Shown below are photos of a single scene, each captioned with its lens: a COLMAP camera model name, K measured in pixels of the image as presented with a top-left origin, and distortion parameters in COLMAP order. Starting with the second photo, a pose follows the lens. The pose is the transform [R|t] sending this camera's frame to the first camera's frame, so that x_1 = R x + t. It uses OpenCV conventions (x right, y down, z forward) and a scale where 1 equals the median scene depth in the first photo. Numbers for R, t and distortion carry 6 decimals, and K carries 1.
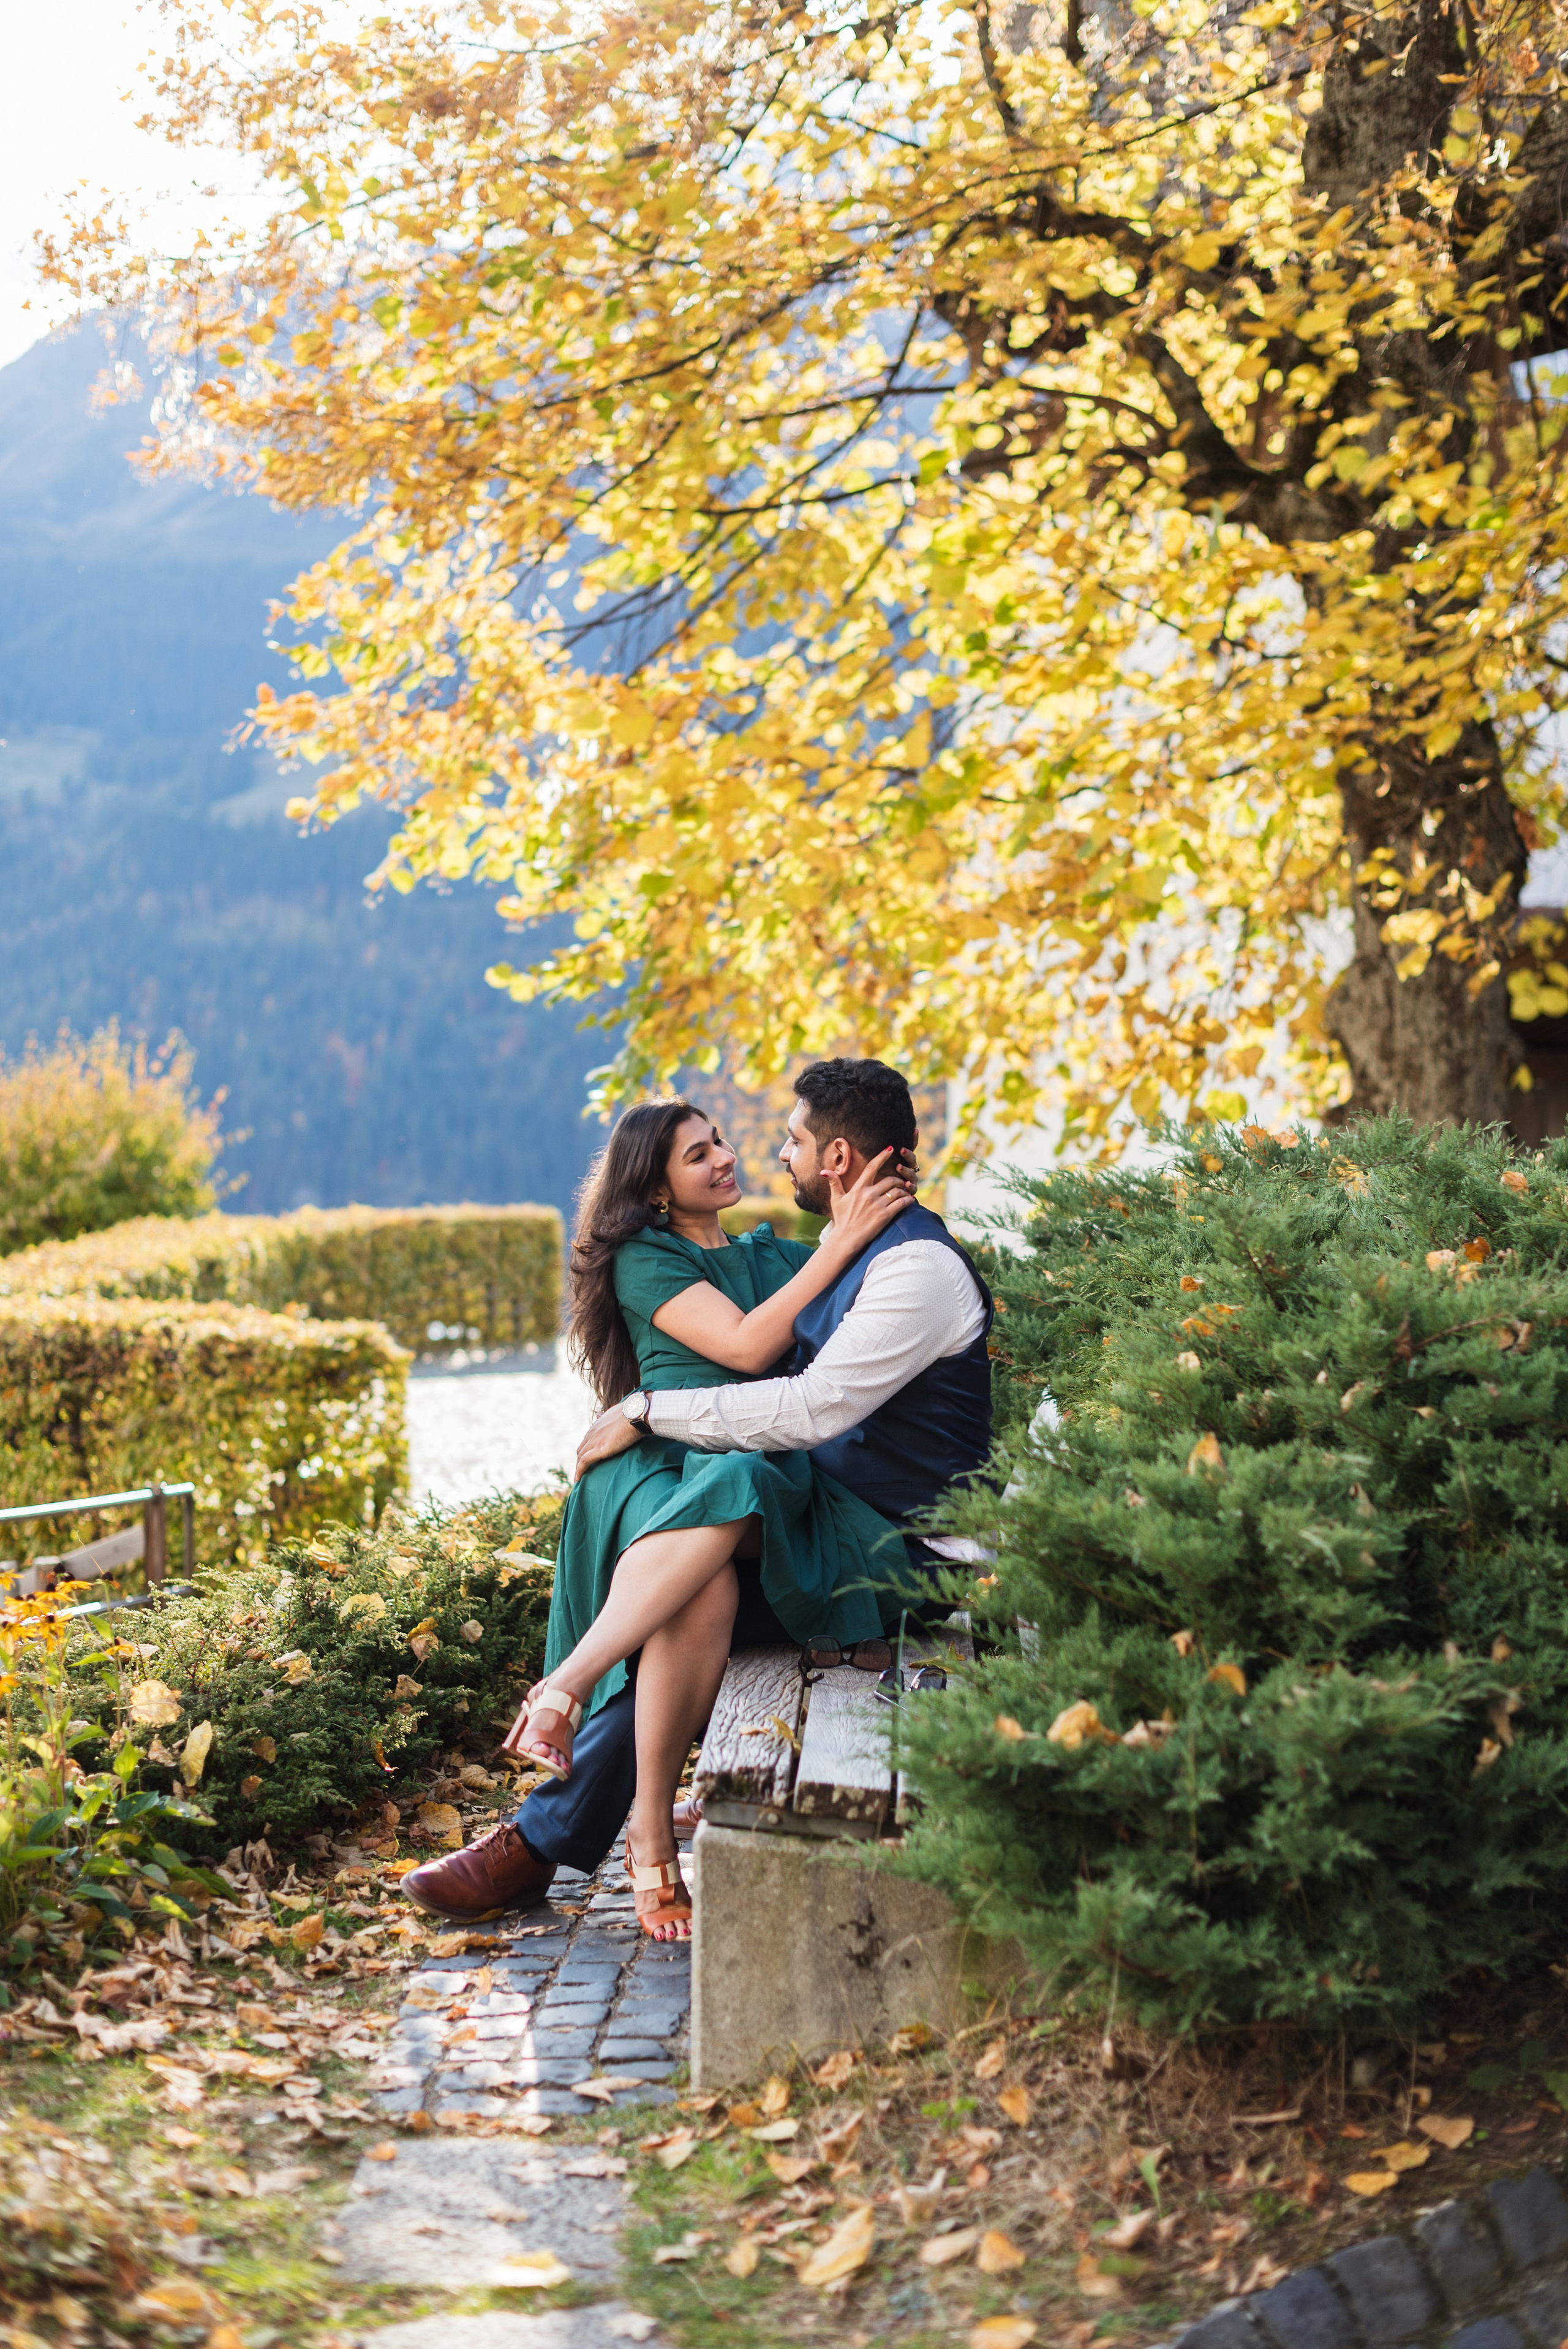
lens RADIAL K [[3288.1, 0, 784.0], [0, 3288.1, 1174.5], [0, 0, 1]] dist [-0.147750, 0.201607]
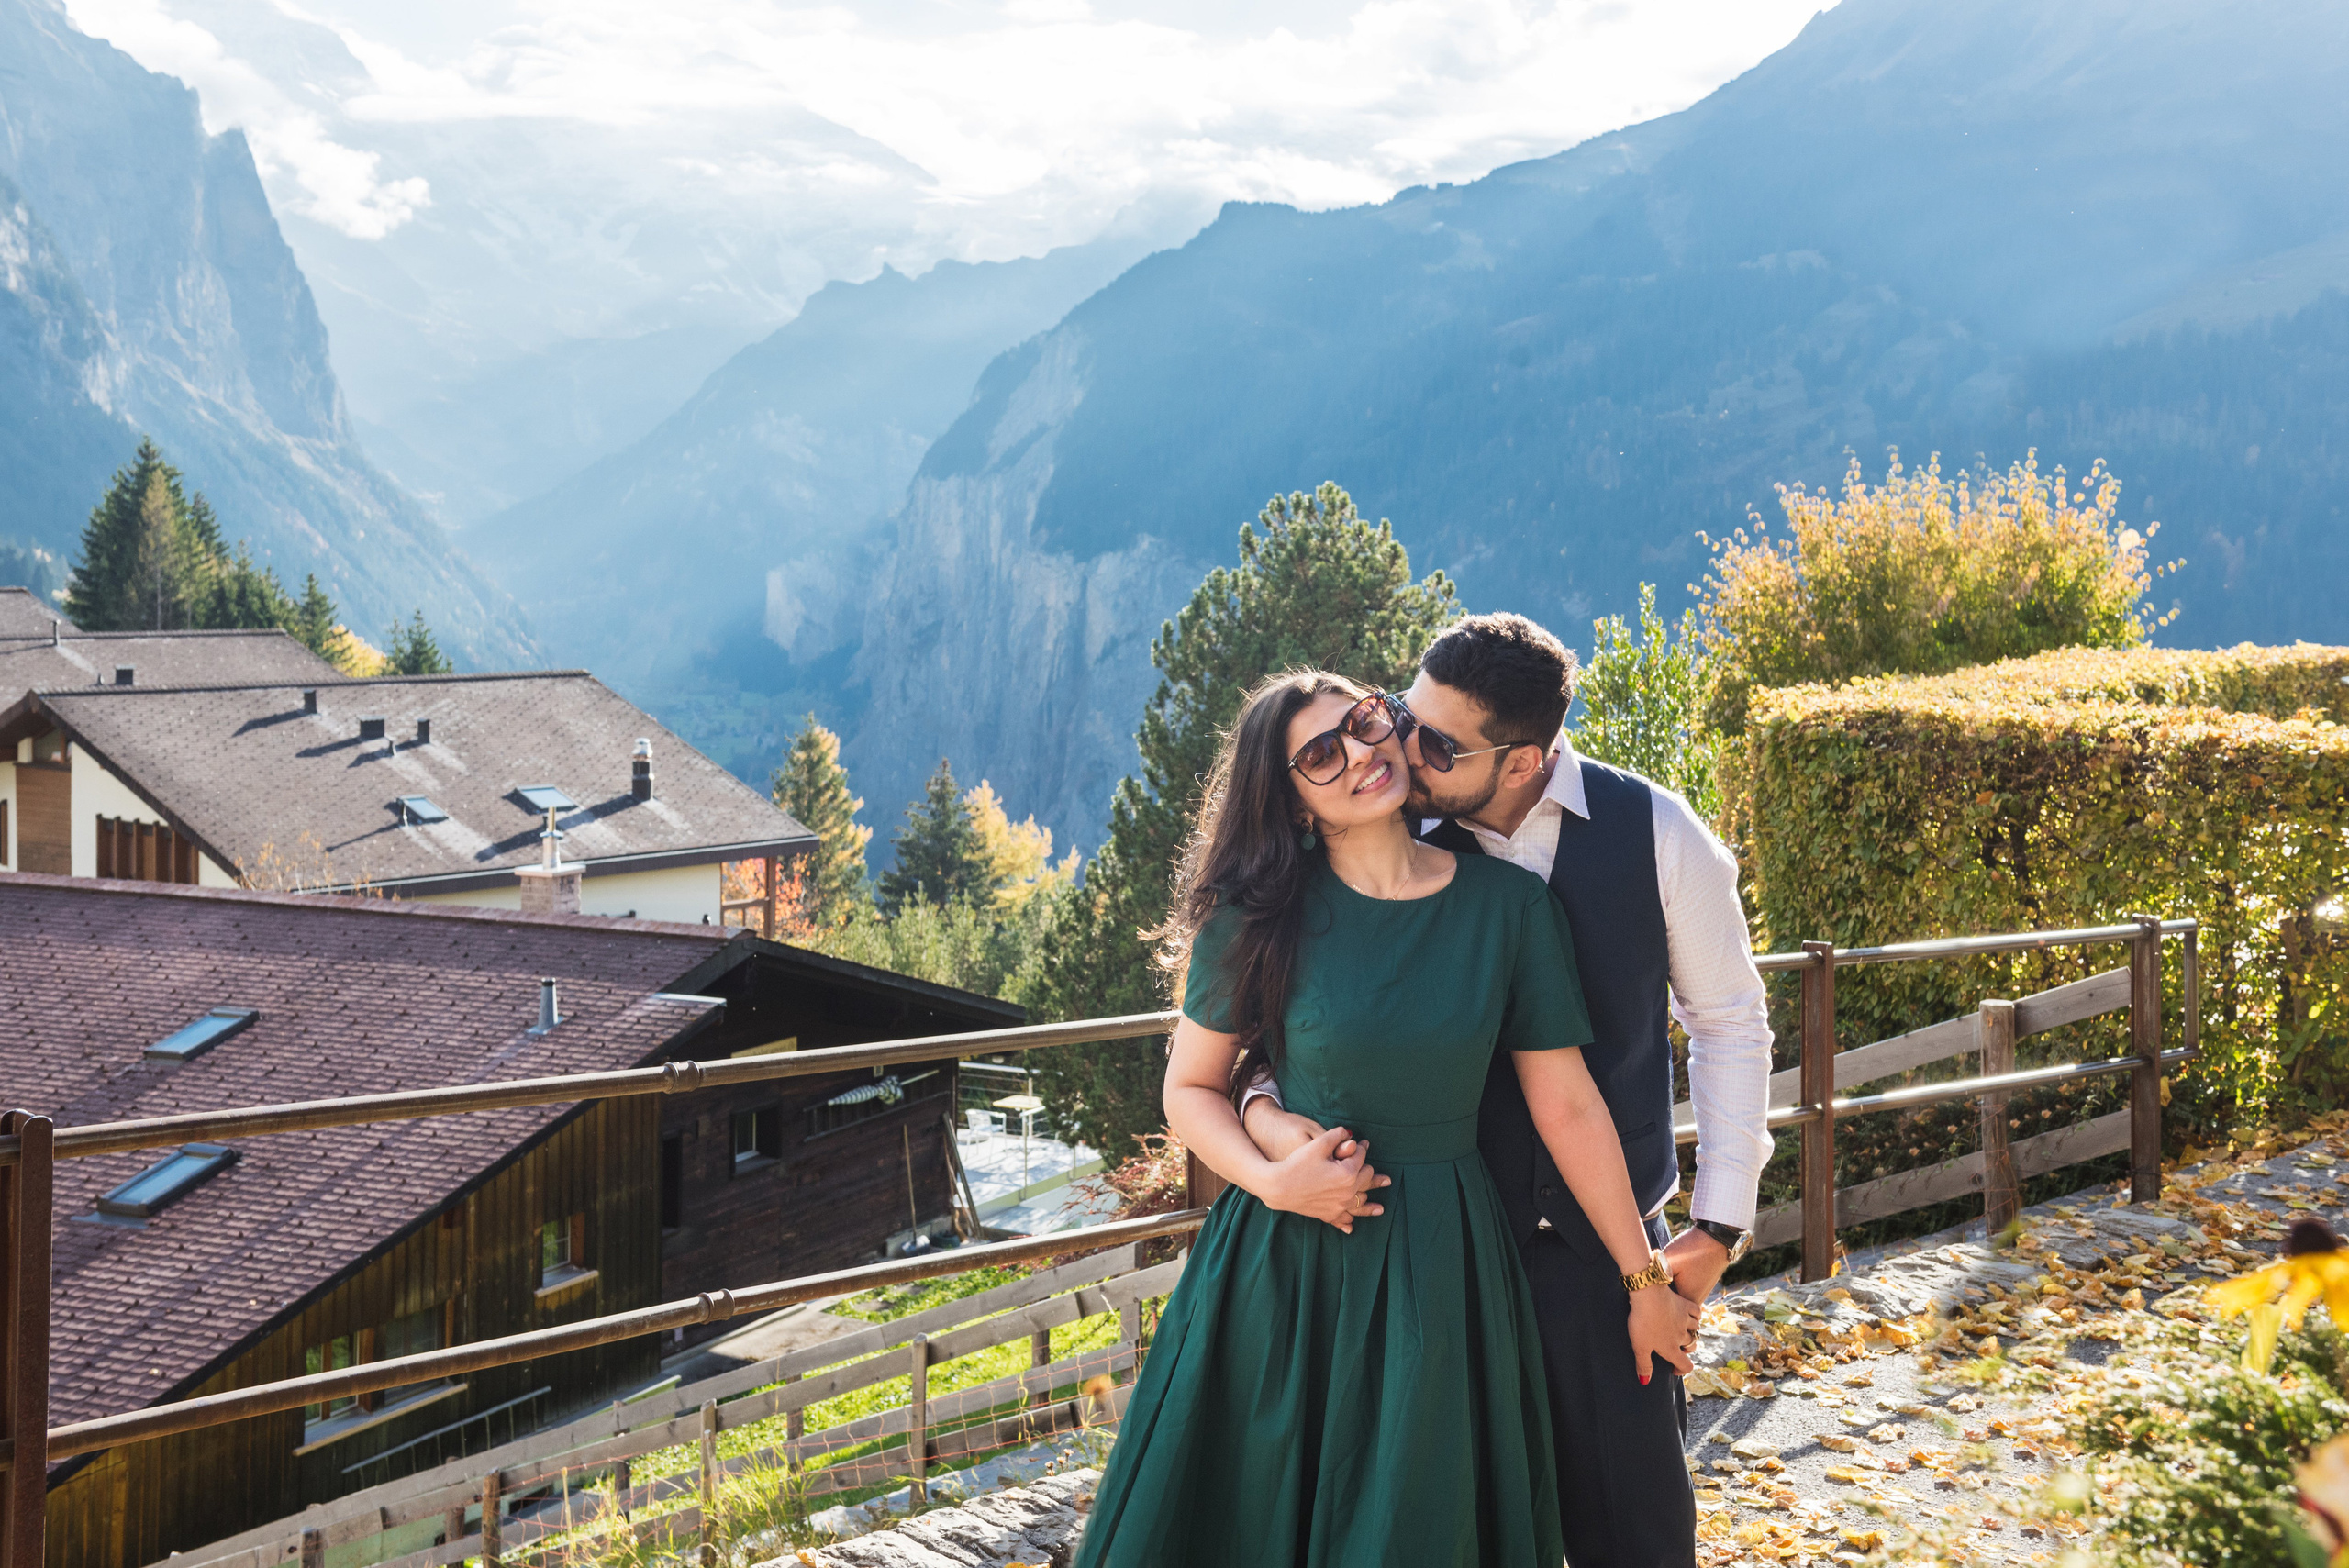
lens RADIAL K [[2565.0, 0, 1168.7], [0, 2565.0, 679.3], [0, 0, 1]] dist [0.160293, 0.054352]
pose [[0.873524, 0.001683, -0.486778, -0.214542], [0.000886, 0.999987, 0.005047, 0.082208], [0.486780, -0.004840, 0.873511, 0.792411]]
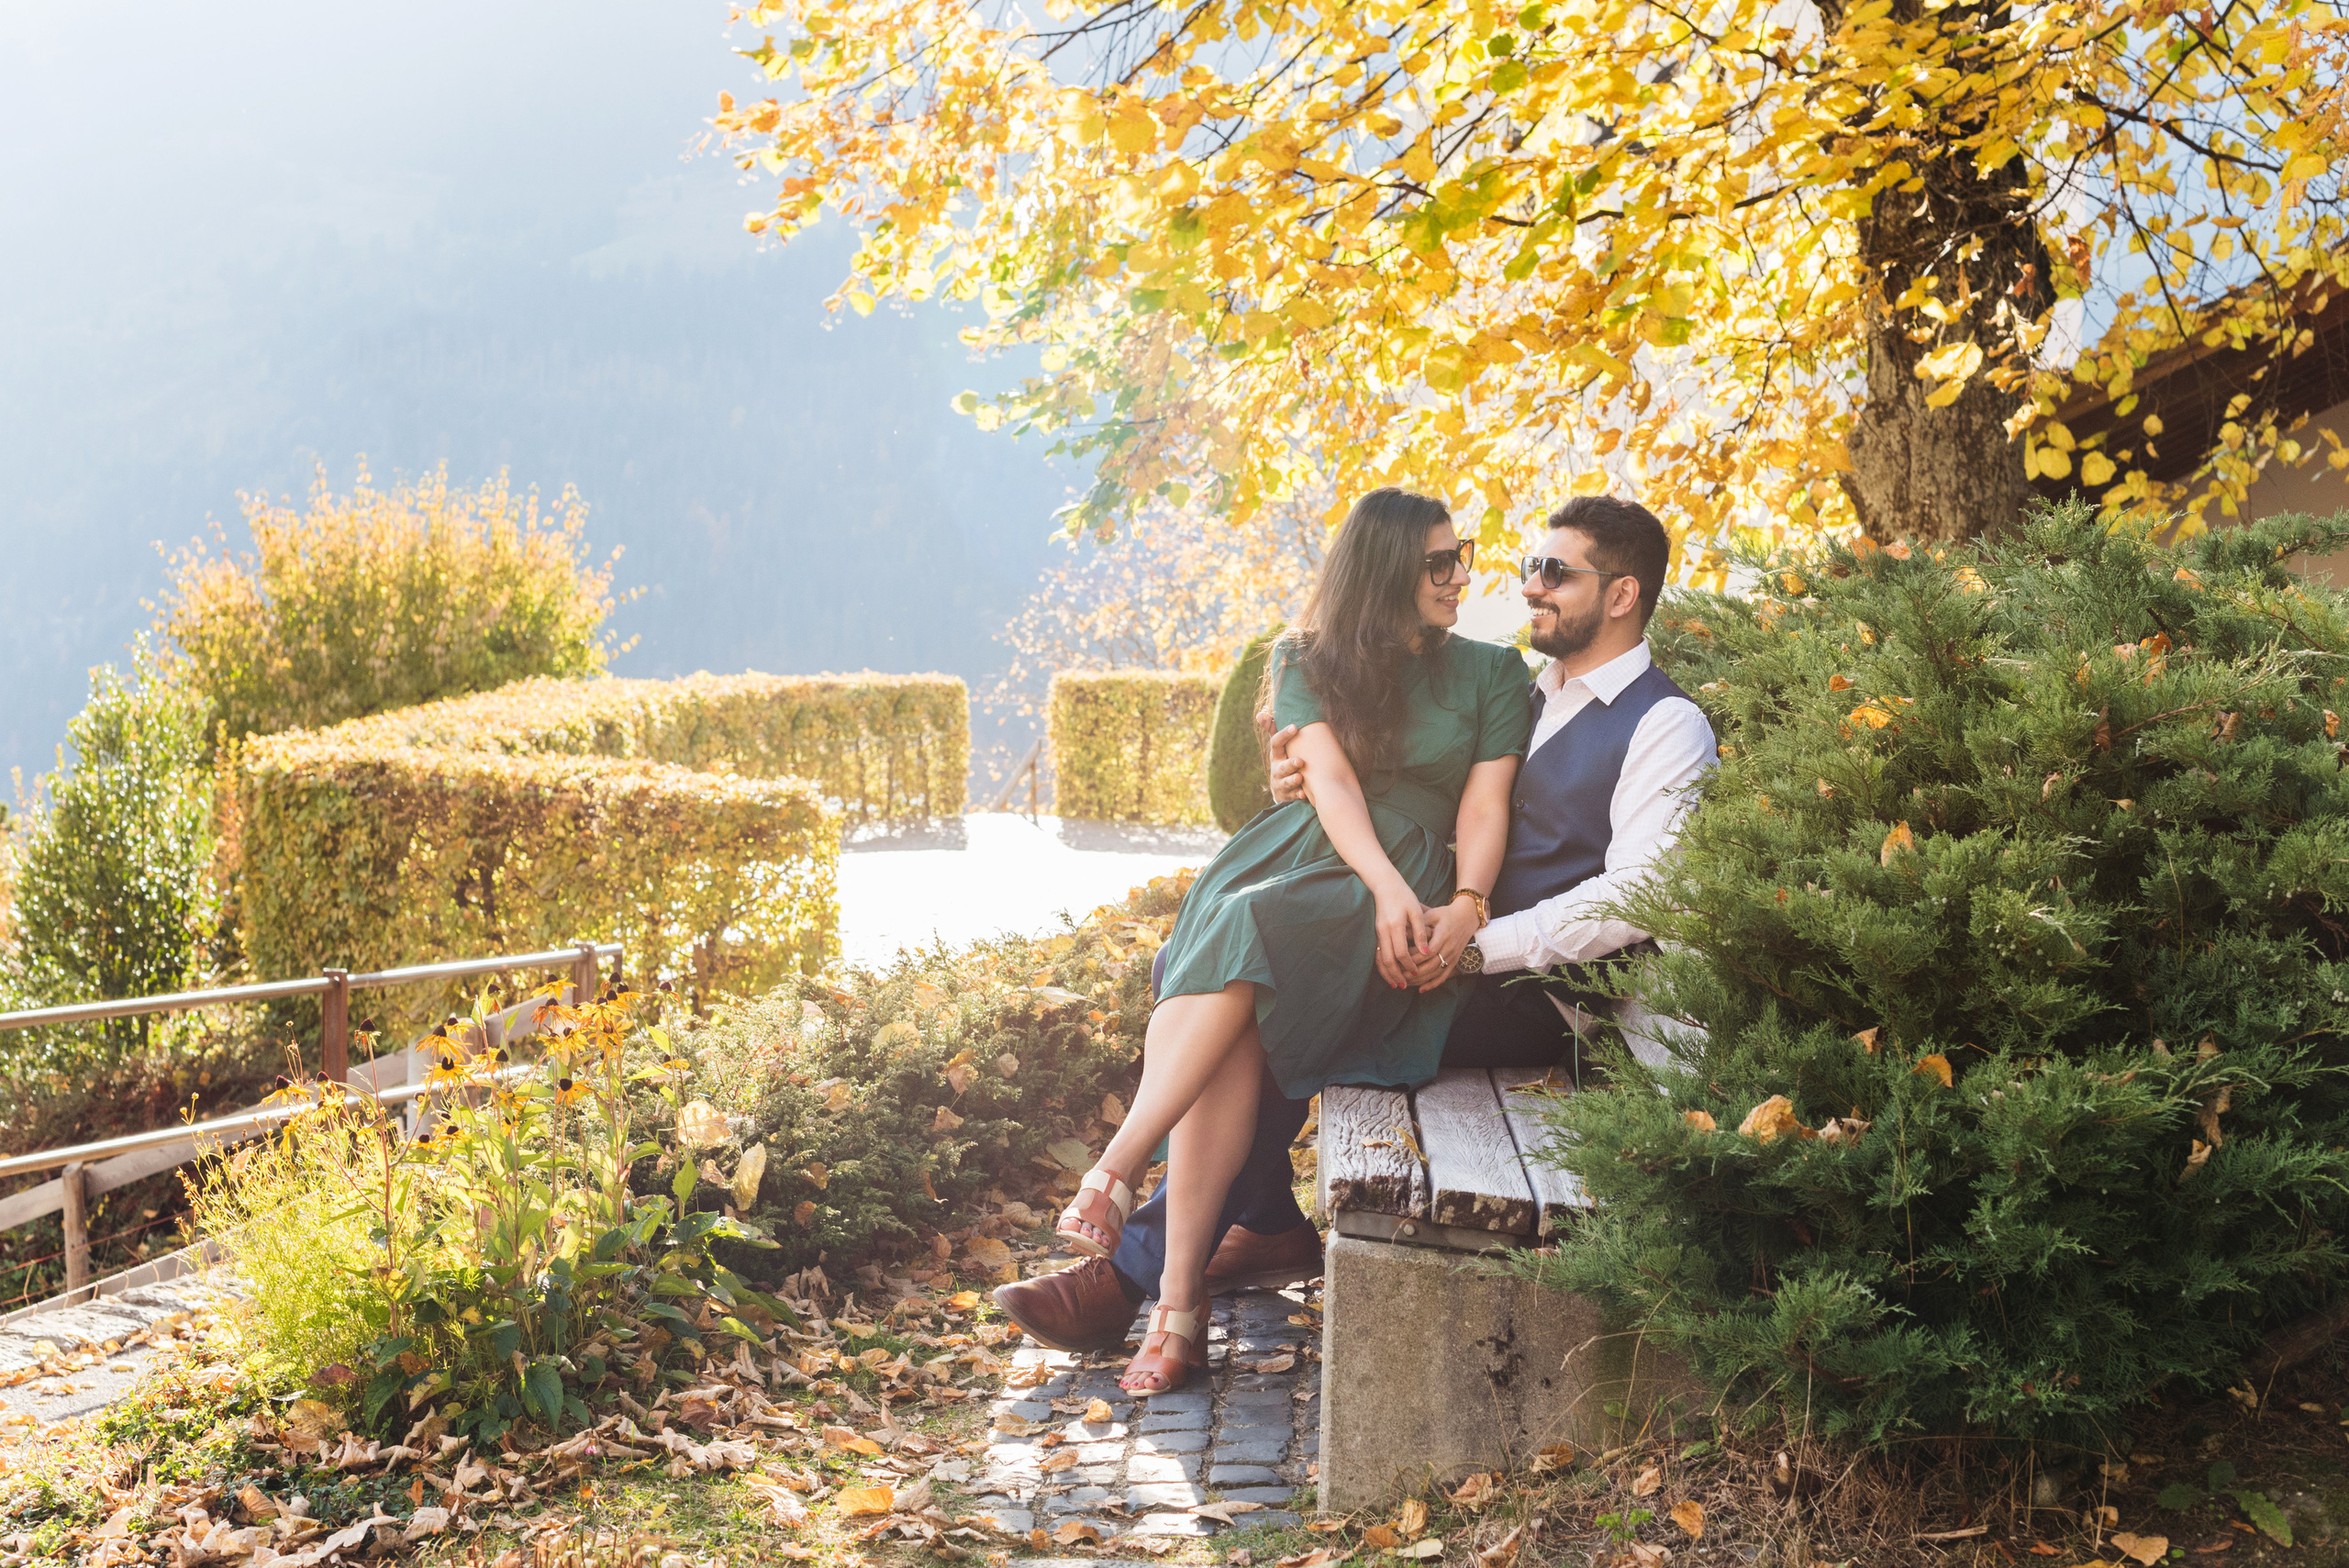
lens RADIAL K [[3481.8, 0, 1115.4], [0, 3481.8, 818.0], [0, 0, 1]] dist [-0.140228, 0.116473]
pose [[0.999821, 0.014003, -0.012733, -0.062403], [-0.013408, 0.998865, 0.045700, 0.025403], [0.013359, -0.045521, 0.998874, -0.006363]]
